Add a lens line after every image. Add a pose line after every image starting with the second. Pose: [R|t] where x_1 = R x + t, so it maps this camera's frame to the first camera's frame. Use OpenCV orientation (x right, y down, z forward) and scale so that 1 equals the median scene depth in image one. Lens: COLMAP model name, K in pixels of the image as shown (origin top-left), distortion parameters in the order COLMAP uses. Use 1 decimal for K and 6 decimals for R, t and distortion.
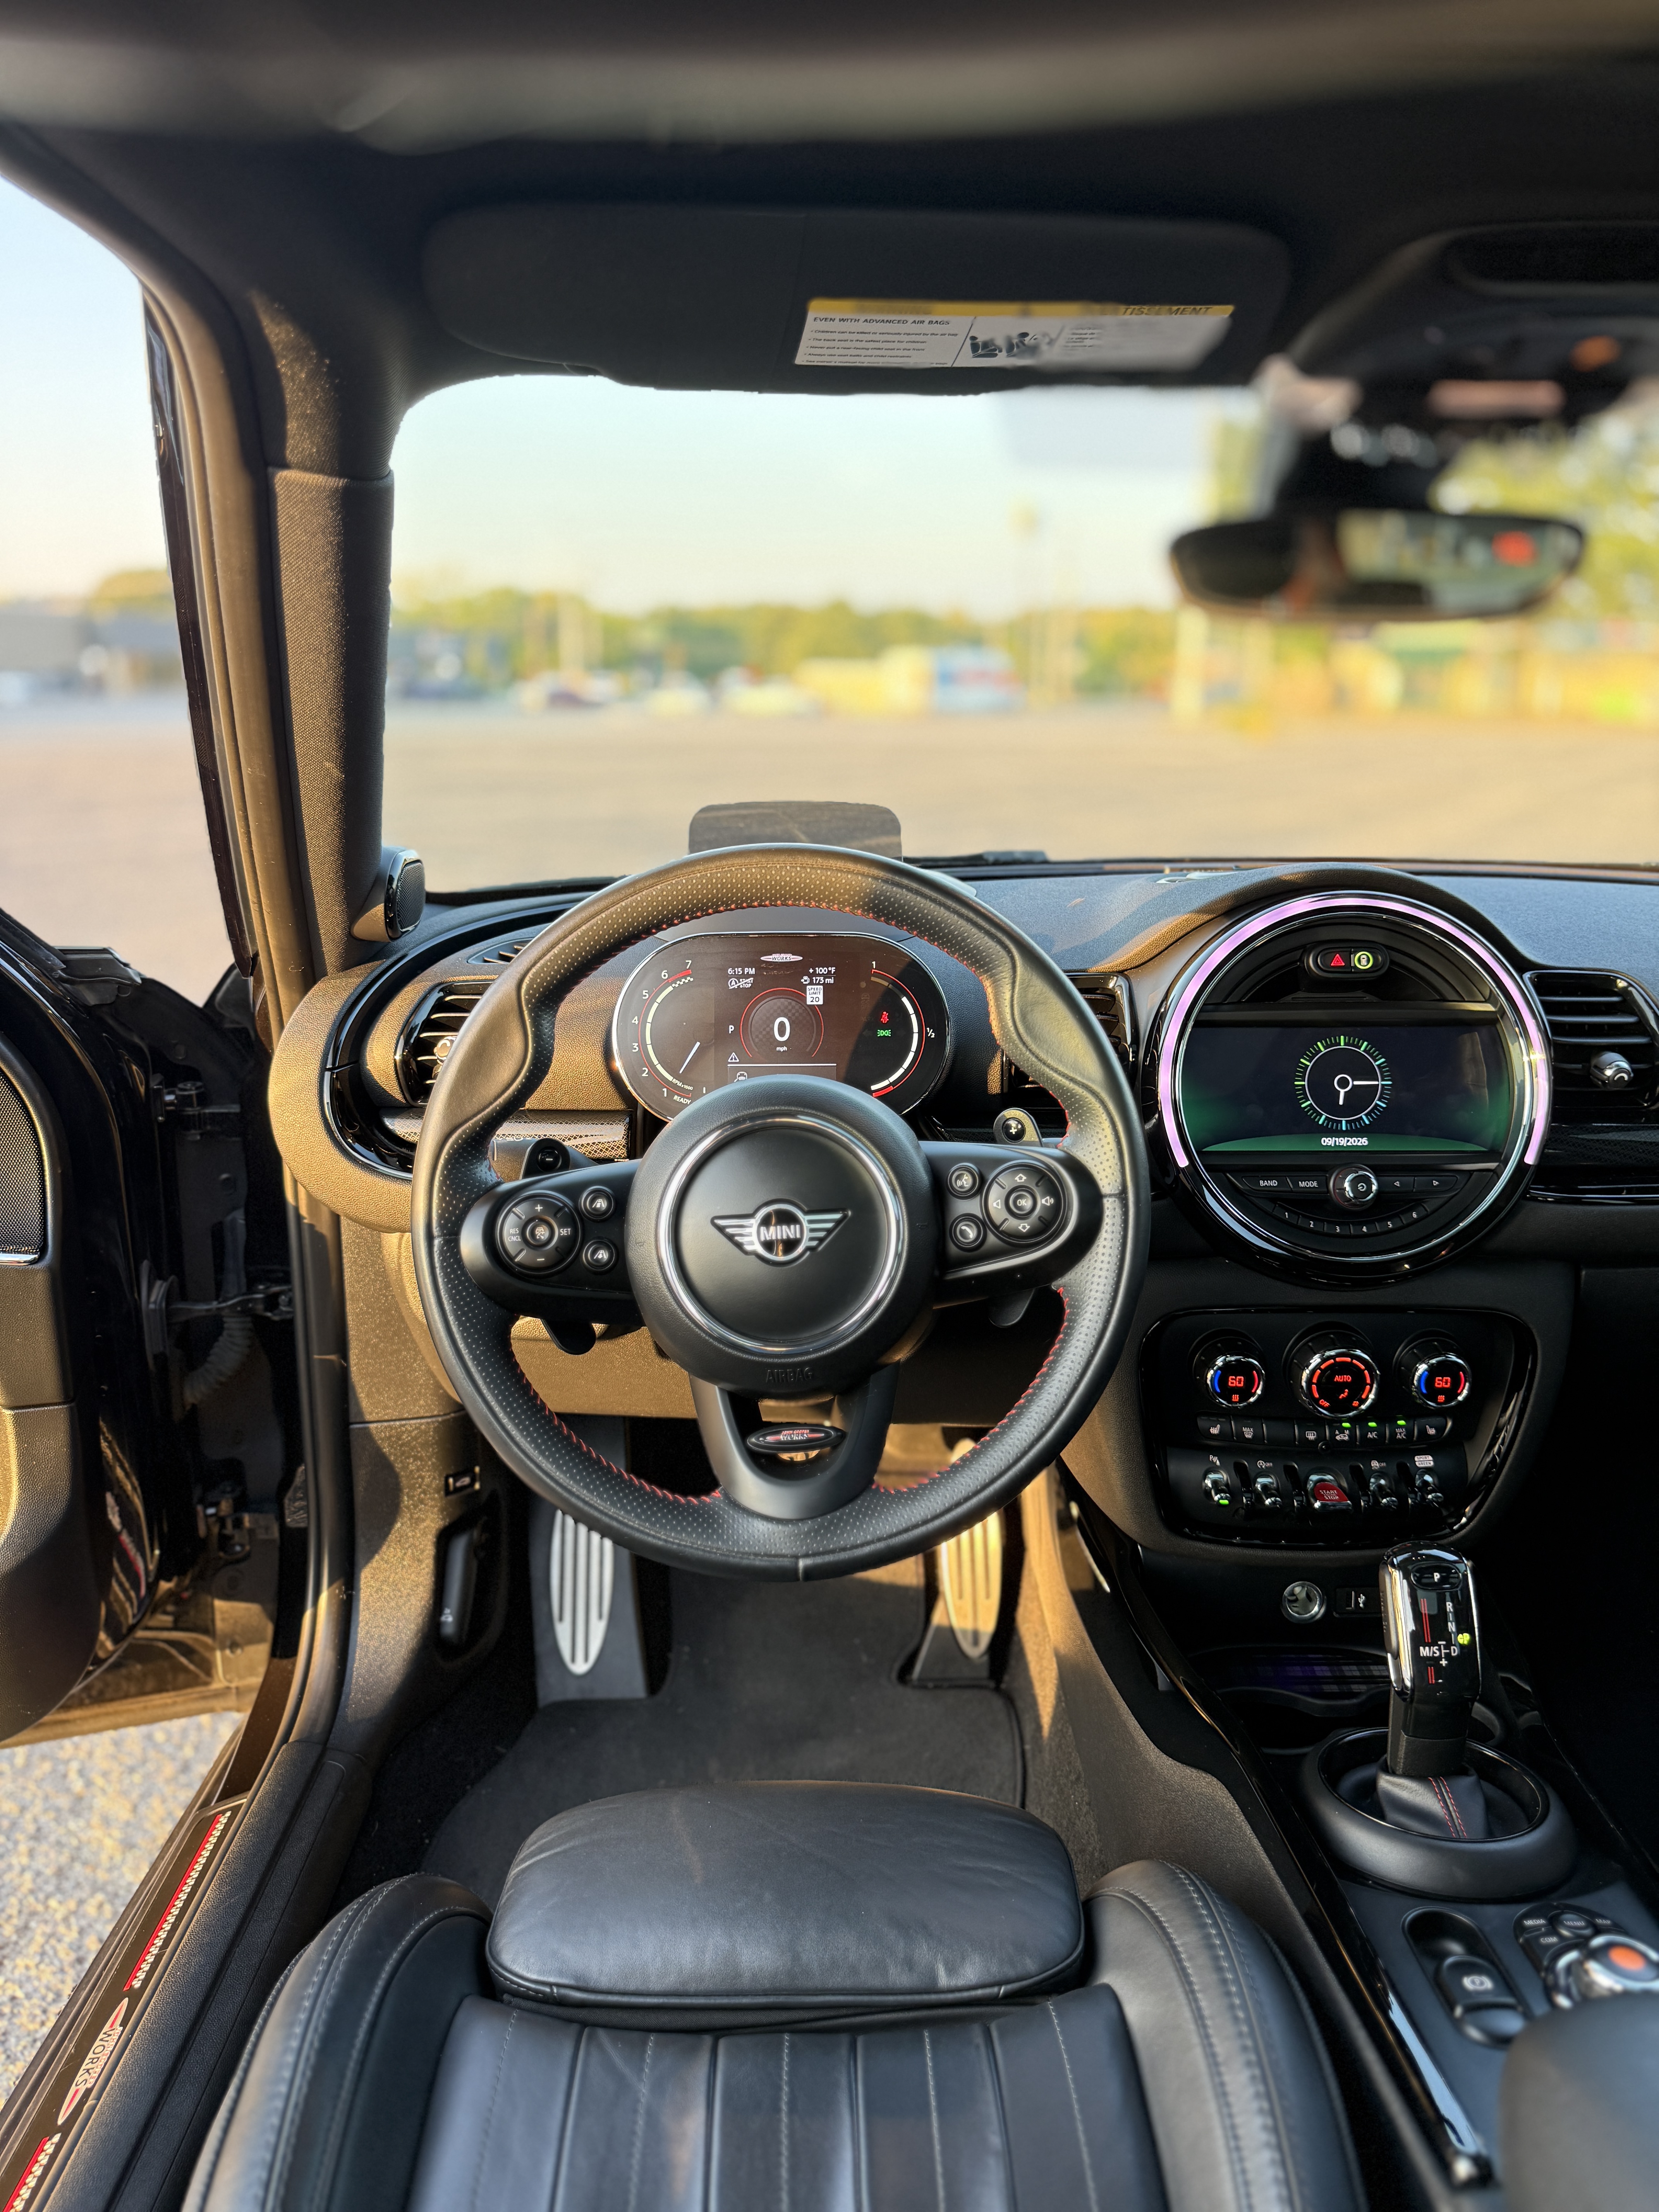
lens RADIAL K [[1647.6, 0, 829.5], [0, 1647.6, 1106.0], [0, 0, 1]] dist [0.061575, -0.076811]
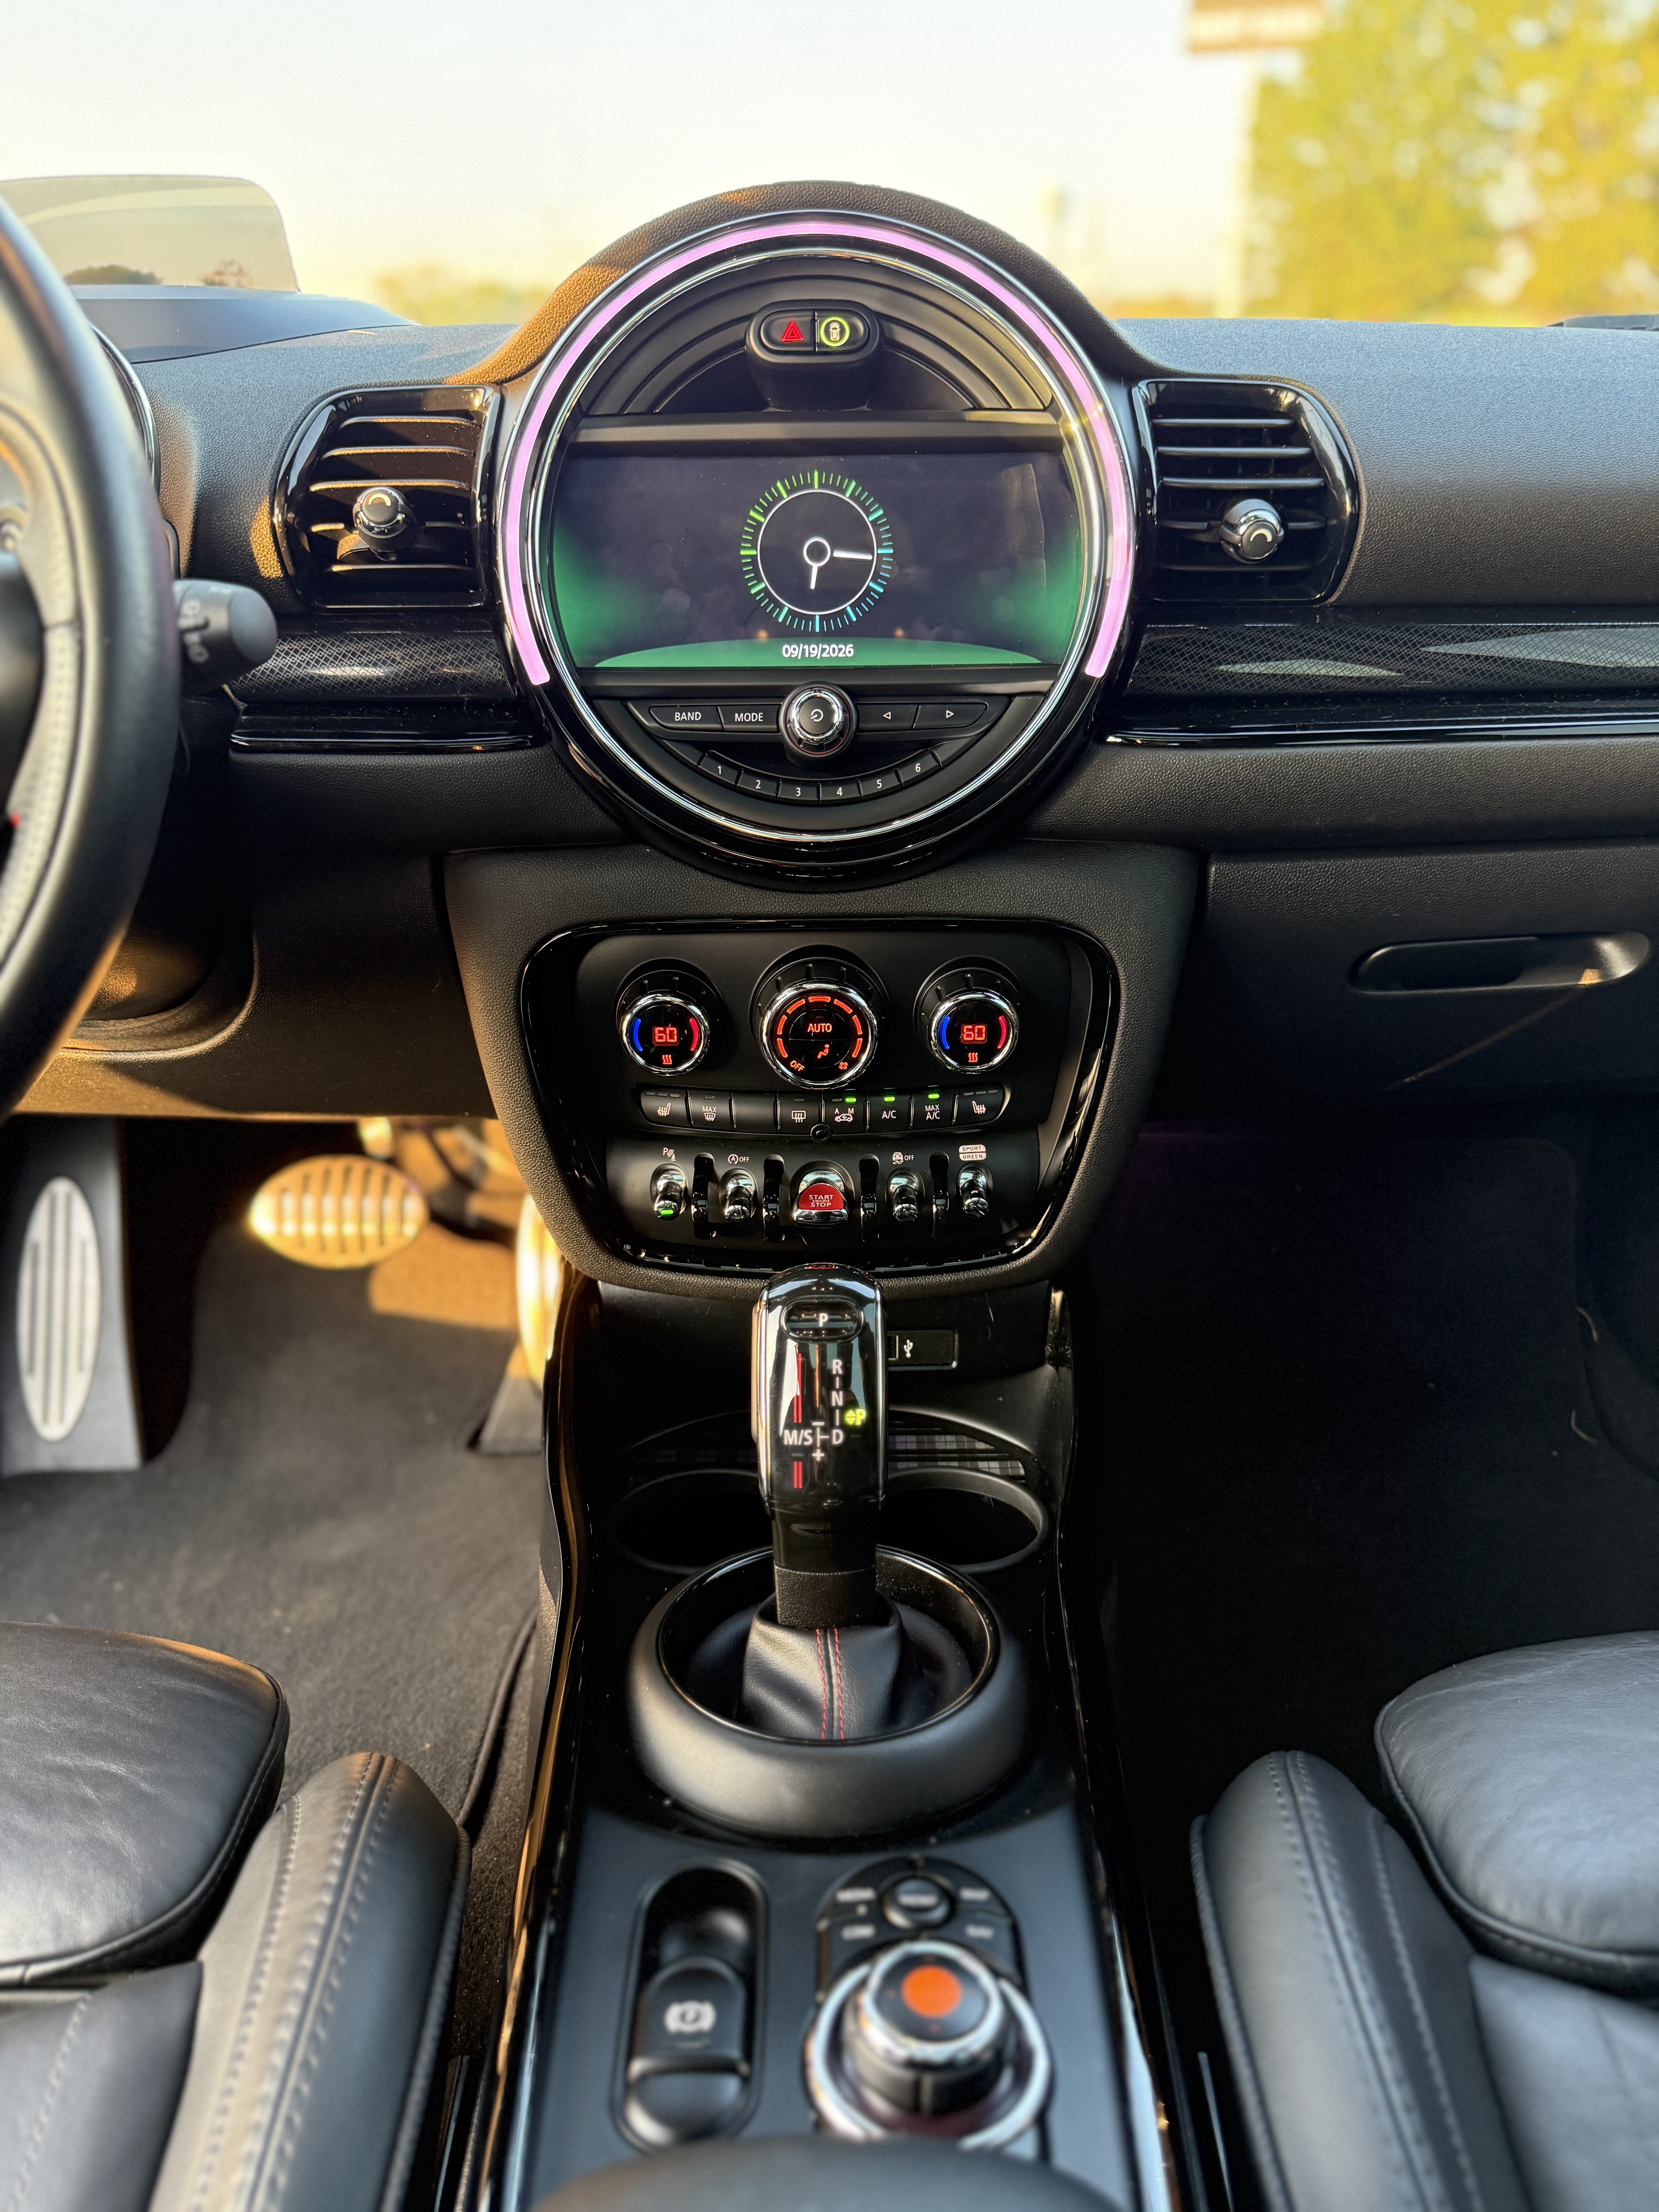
lens RADIAL K [[1640.3, 0, 829.5], [0, 1640.3, 1106.0], [0, 0, 1]] dist [0.201517, -0.459915]
pose [[0.999964, -0.002780, -0.008033, 0.319394], [0.003983, 0.988085, 0.153861, 0.095002], [0.007509, -0.153887, 0.988060, 0.350759]]
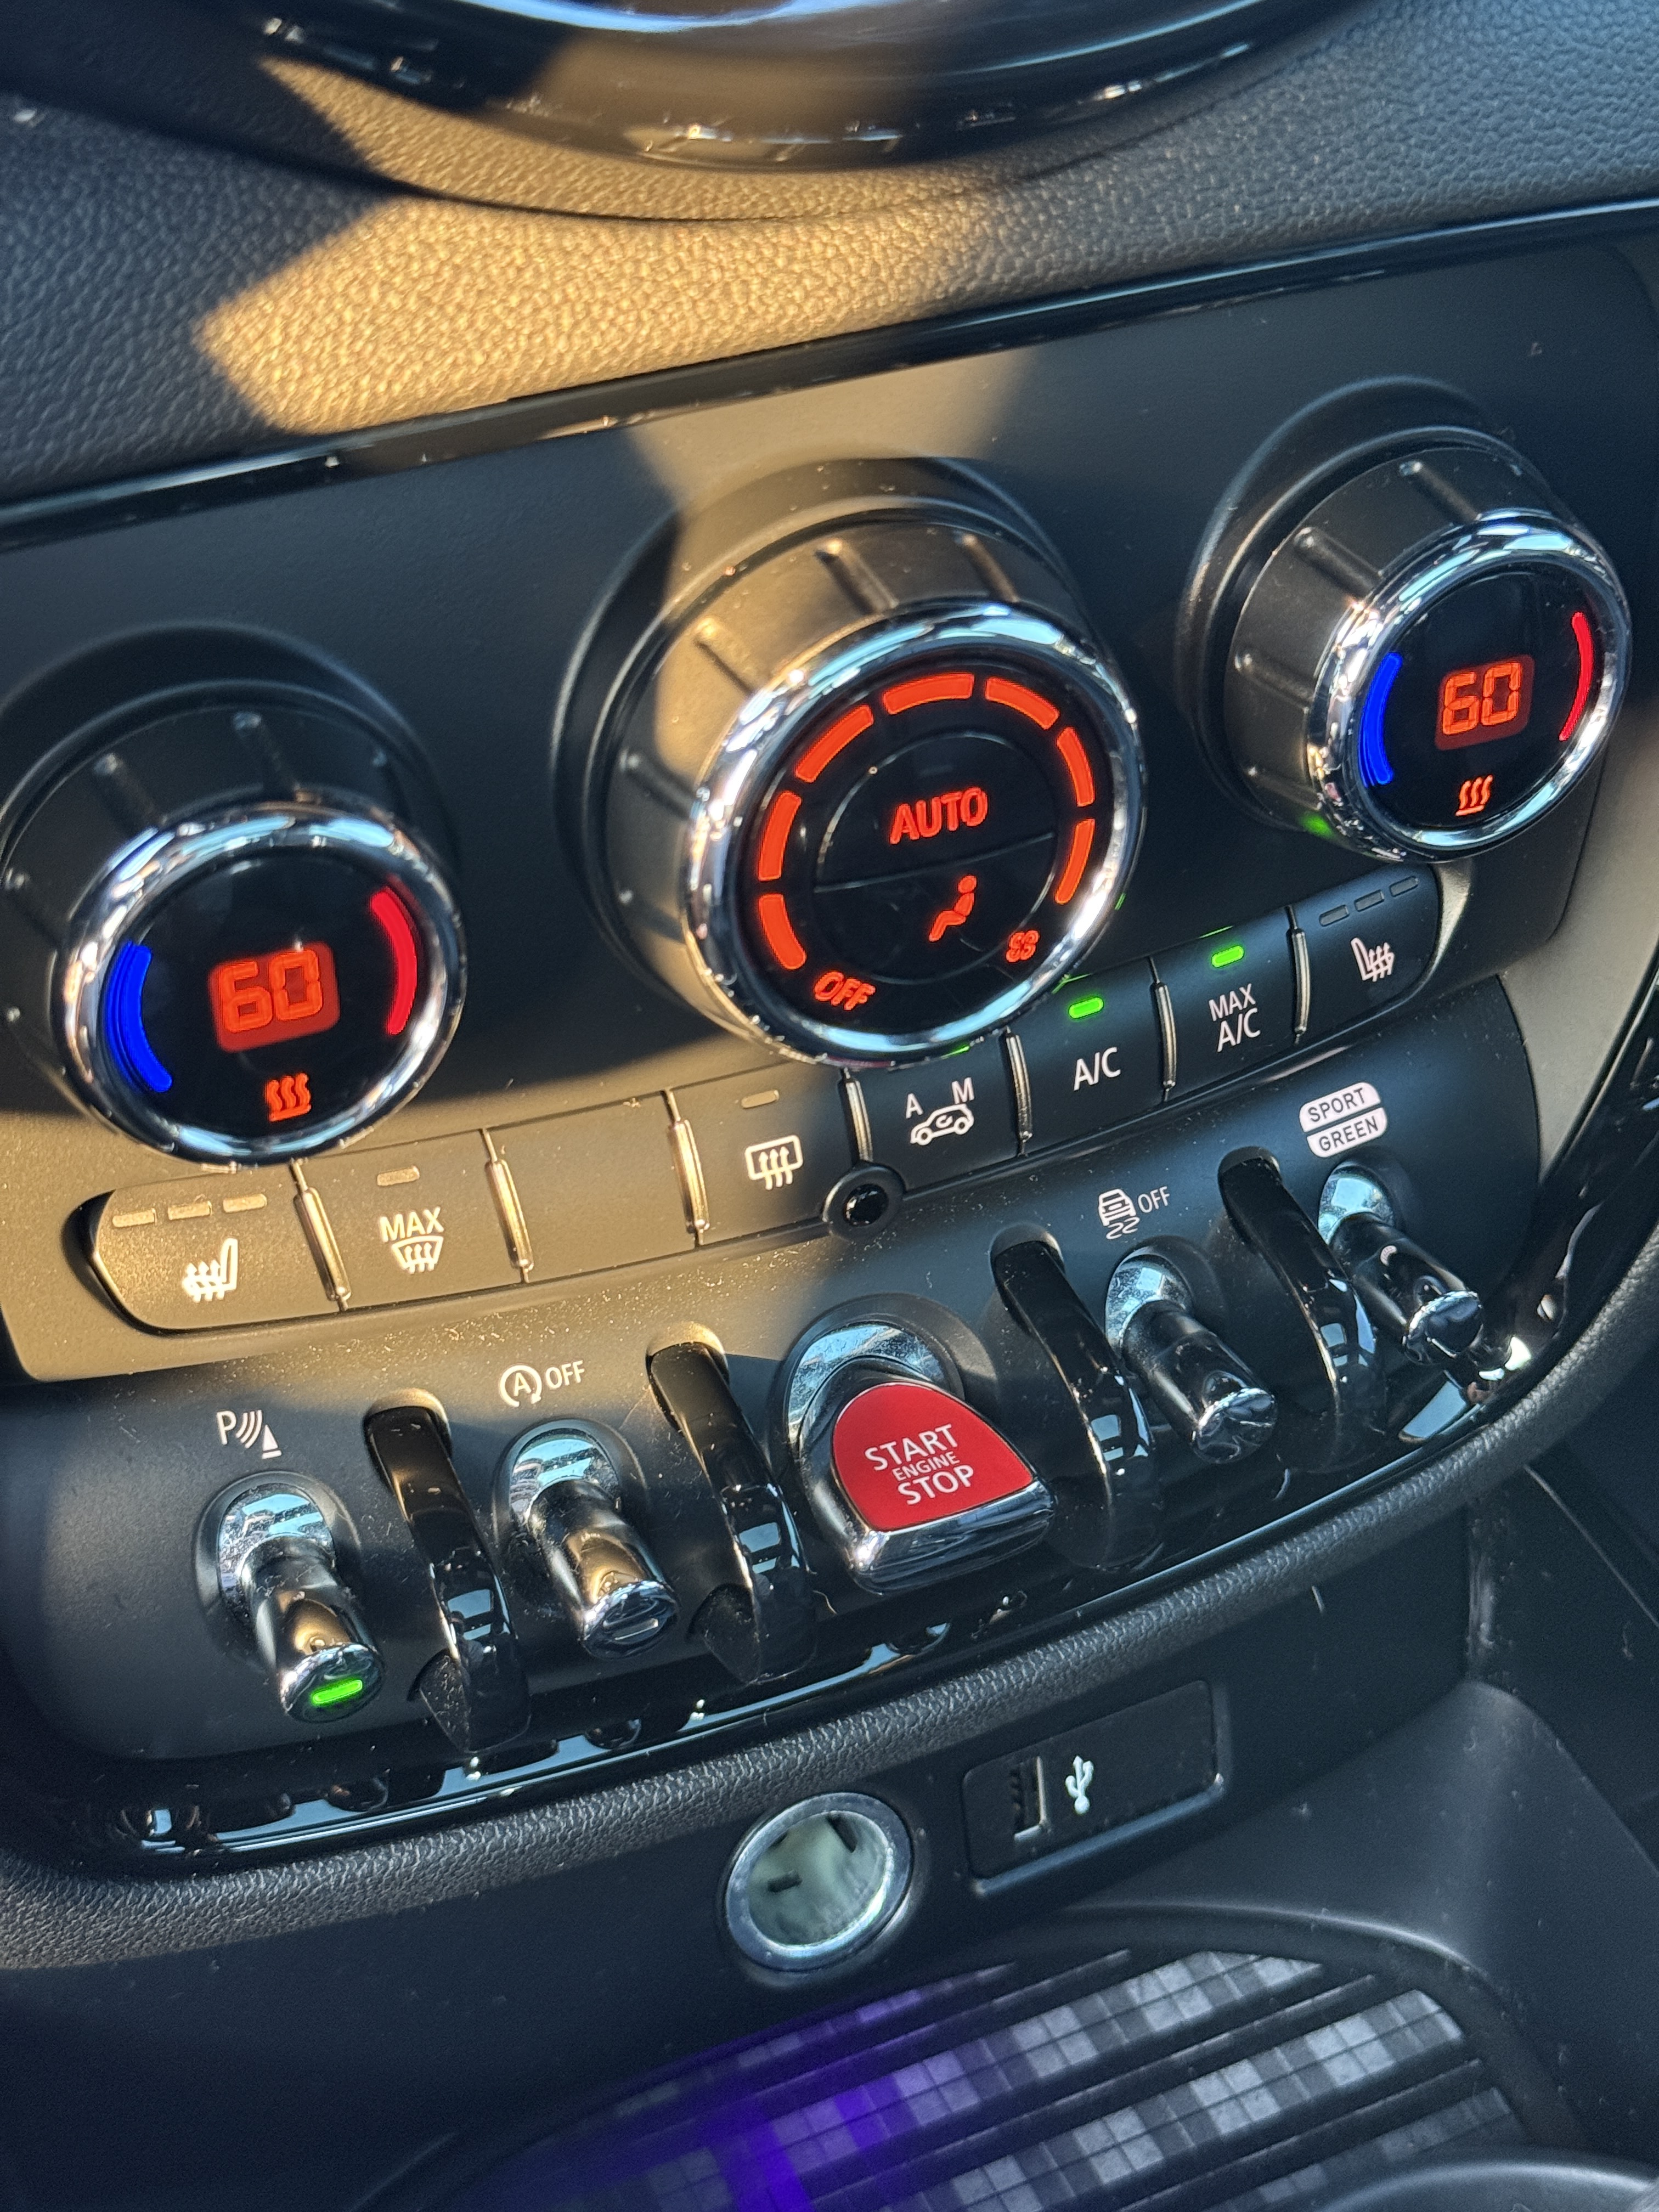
lens RADIAL K [[3355.9, 0, 829.5], [0, 3355.9, 1106.0], [0, 0, 1]] dist [-0.236951, 2.751837]
pose [[0.913311, -0.243599, 0.326377, 0.194873], [0.133987, 0.936507, 0.324041, 0.089239], [-0.384591, -0.252219, 0.887961, 0.727575]]
